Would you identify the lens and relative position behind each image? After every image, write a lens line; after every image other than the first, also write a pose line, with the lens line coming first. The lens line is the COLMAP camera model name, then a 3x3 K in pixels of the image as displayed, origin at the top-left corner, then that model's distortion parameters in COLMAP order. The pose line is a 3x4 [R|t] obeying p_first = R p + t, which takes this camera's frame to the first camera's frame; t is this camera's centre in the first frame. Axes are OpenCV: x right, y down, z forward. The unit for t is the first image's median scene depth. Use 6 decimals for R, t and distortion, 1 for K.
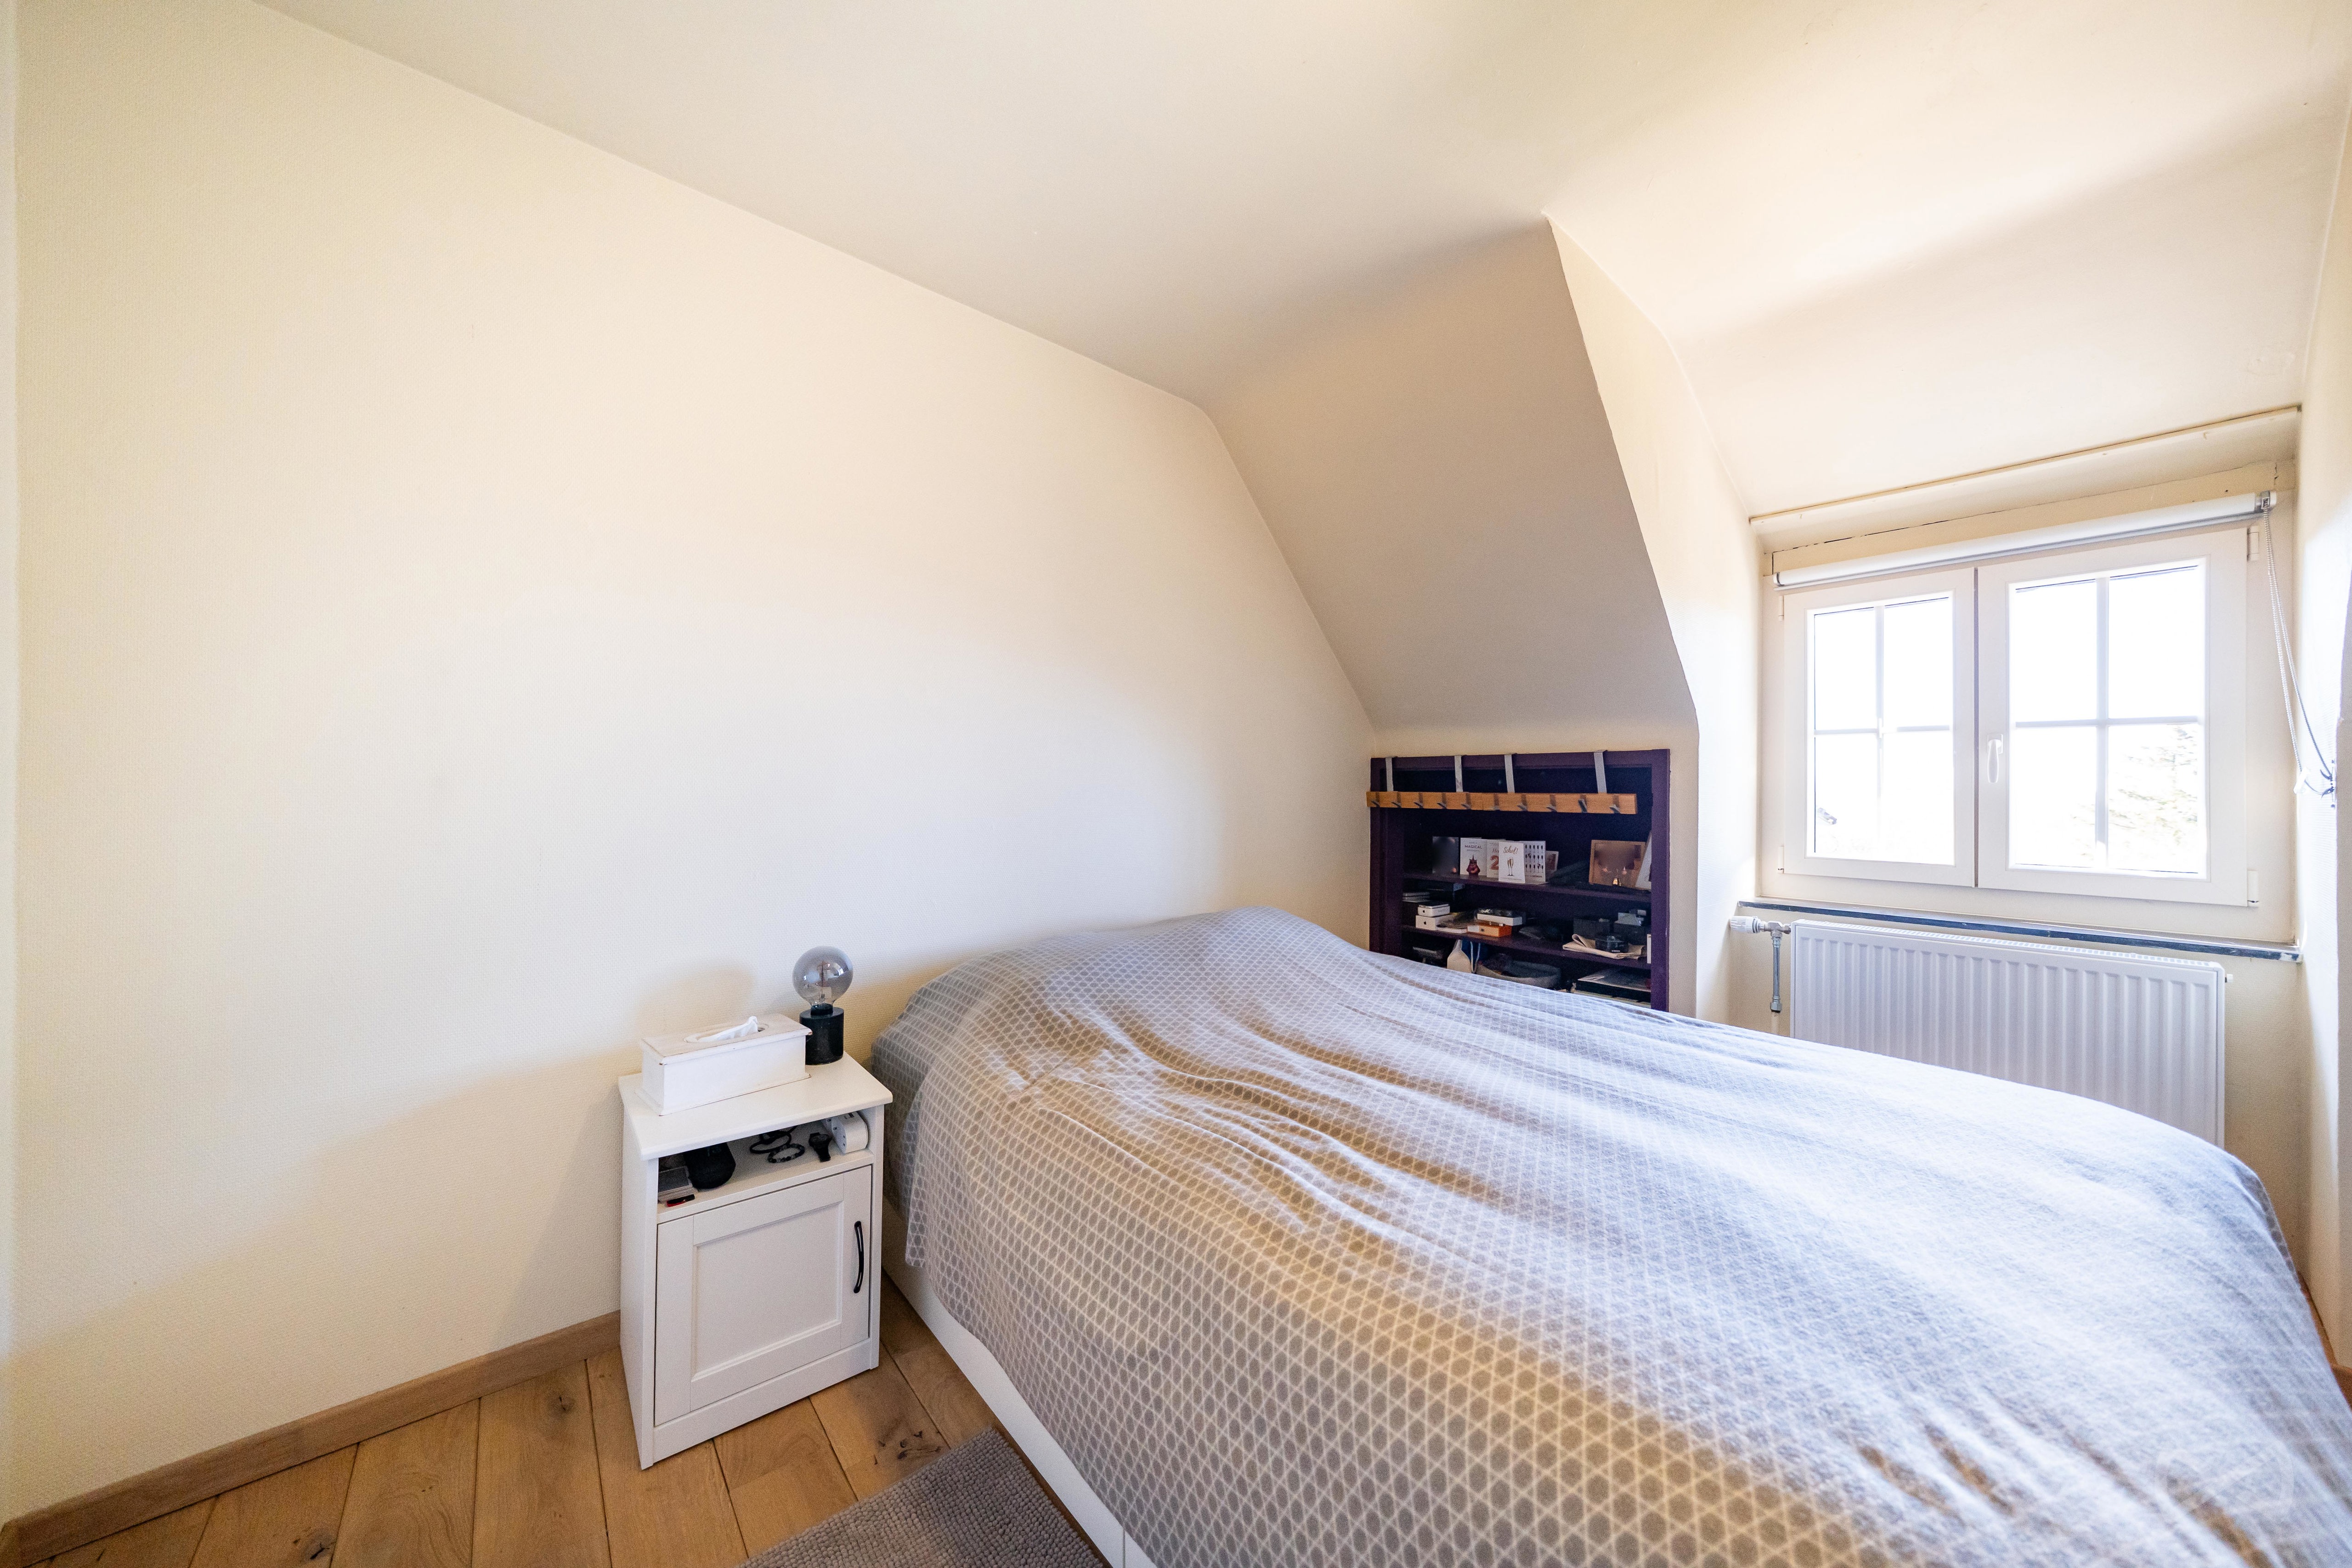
lens RADIAL K [[793.9, 0, 1175.8], [0, 793.9, 792.9], [0, 0, 1]] dist [-0.001571, -0.000293]
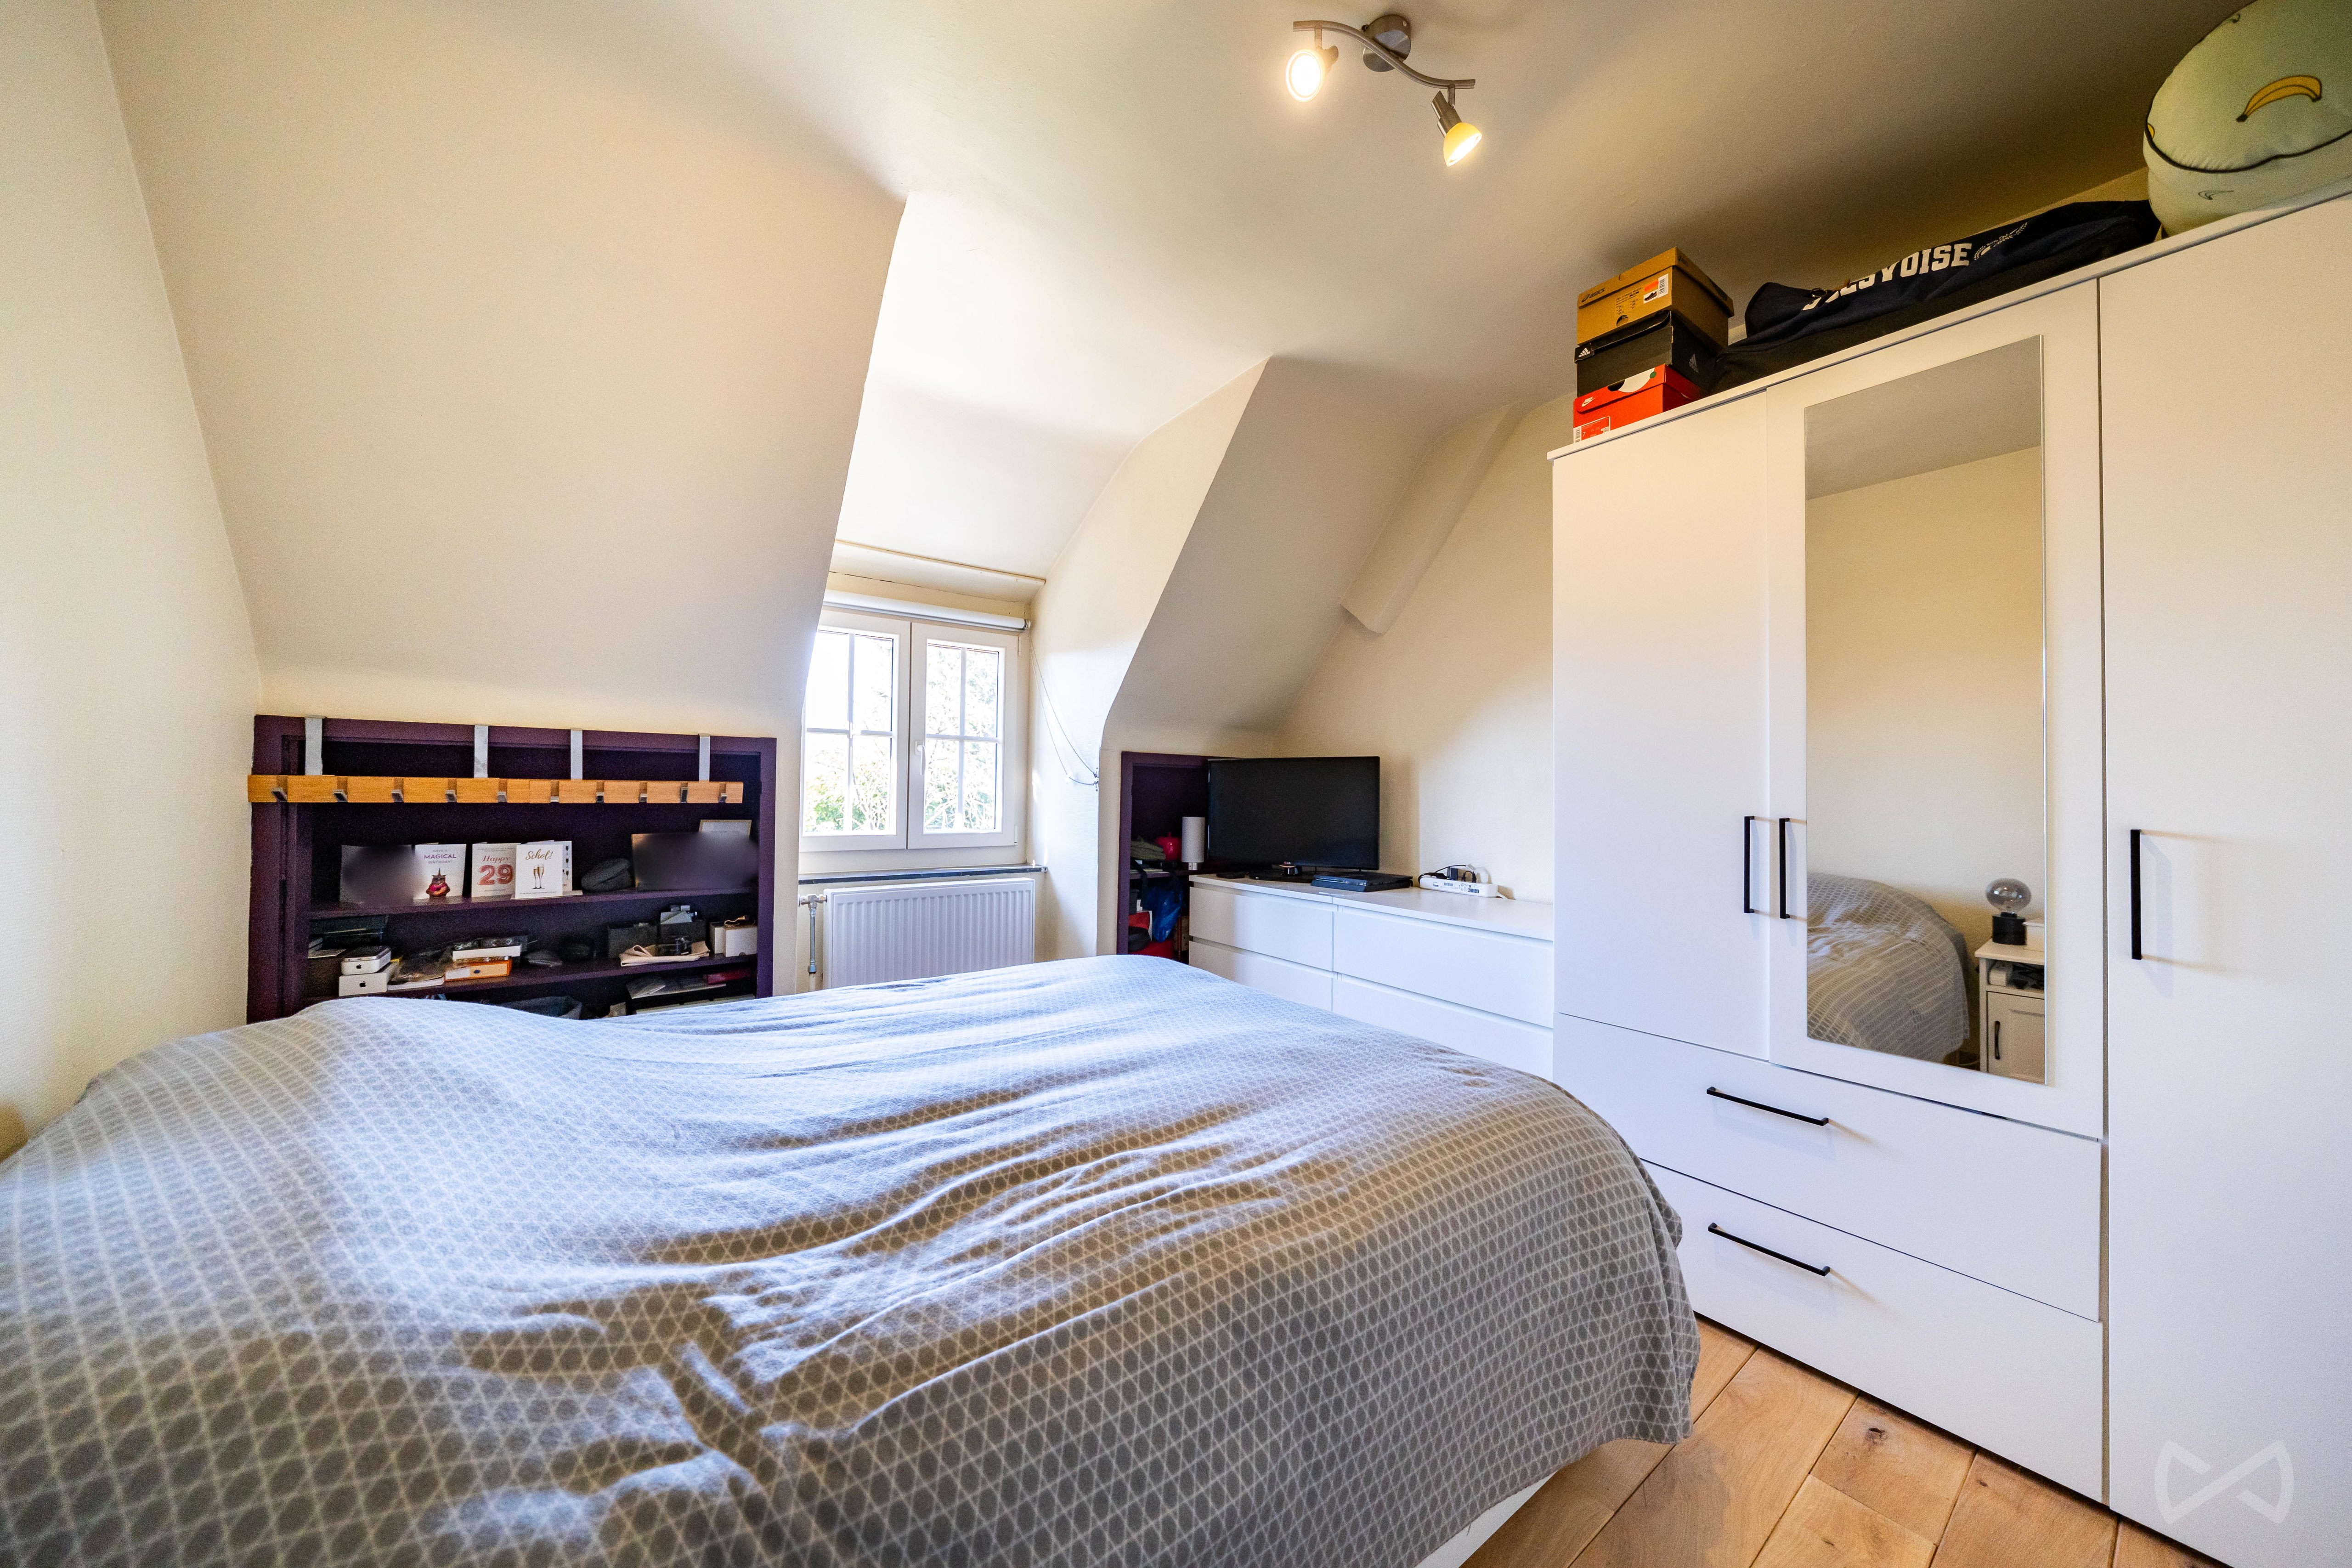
lens RADIAL K [[793.9, 0, 1162.1], [0, 793.9, 805.5], [0, 0, 1]] dist [-0.001571, -0.000293]
pose [[0.065901, -0.027073, 0.997459, -0.560460], [-0.009502, 0.999569, 0.027759, -0.003180], [-0.997781, -0.011307, 0.065616, 0.688662]]
